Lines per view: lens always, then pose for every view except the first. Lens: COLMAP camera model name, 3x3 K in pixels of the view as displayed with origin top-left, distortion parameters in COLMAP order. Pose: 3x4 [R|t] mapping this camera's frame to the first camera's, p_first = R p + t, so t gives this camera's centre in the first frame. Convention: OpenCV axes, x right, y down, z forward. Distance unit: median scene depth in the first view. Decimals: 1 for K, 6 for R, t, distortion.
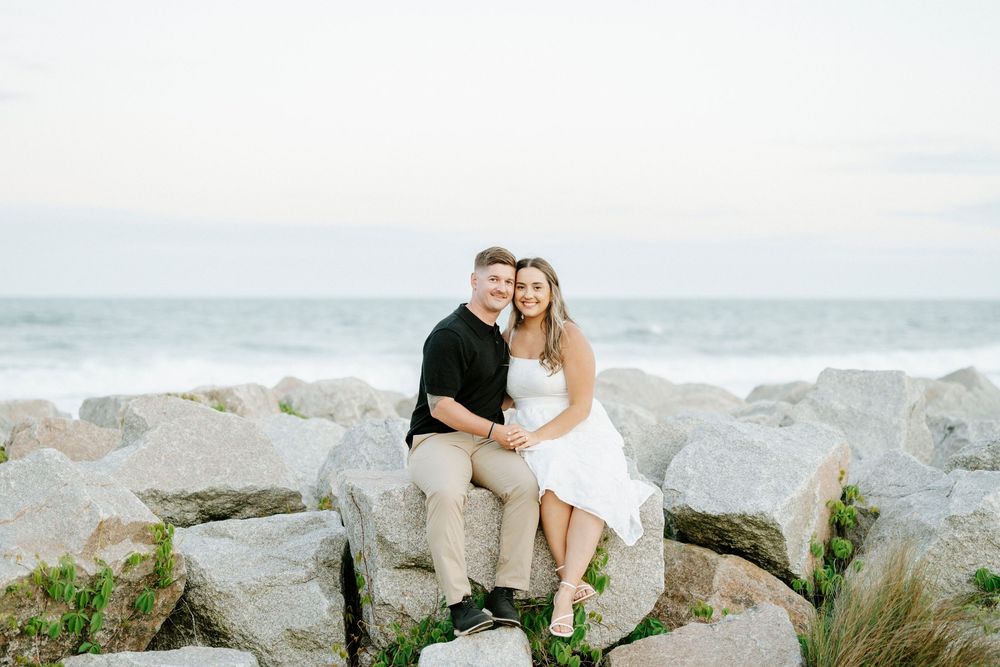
lens RADIAL K [[1705.2, 0, 500.1], [0, 1705.2, 333.6], [0, 0, 1]] dist [-0.000466, 0.000000]
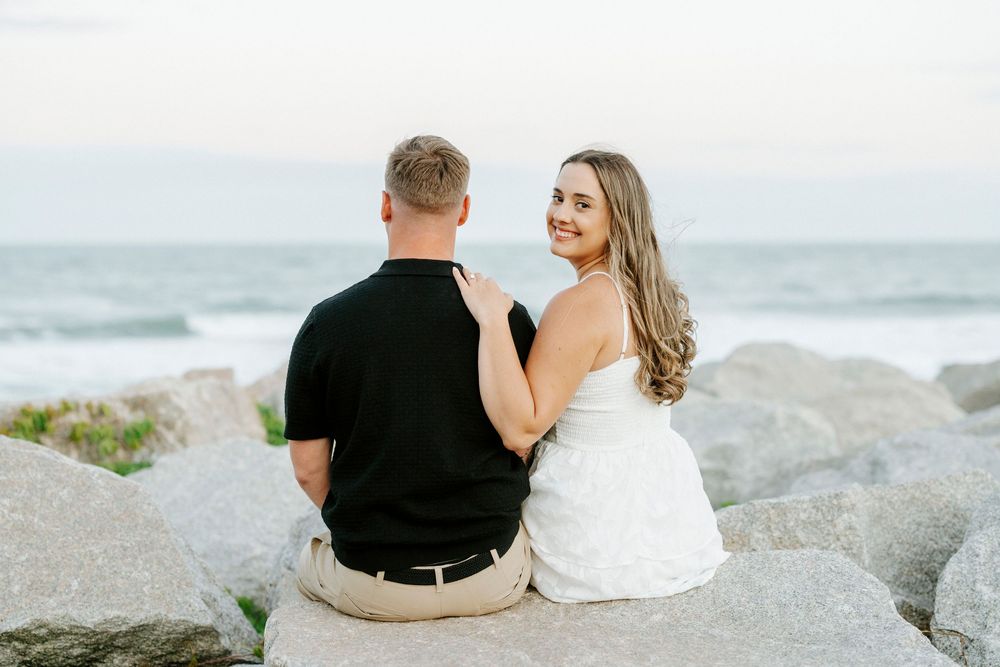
lens RADIAL K [[1705.2, 0, 499.8], [0, 1705.2, 332.9], [0, 0, 1]] dist [-0.000466, 0.000000]
pose [[0.998696, -0.002463, -0.050988, -0.004853], [0.004121, 0.999465, 0.032433, -0.011382], [0.050881, -0.032600, 0.998172, 0.476952]]
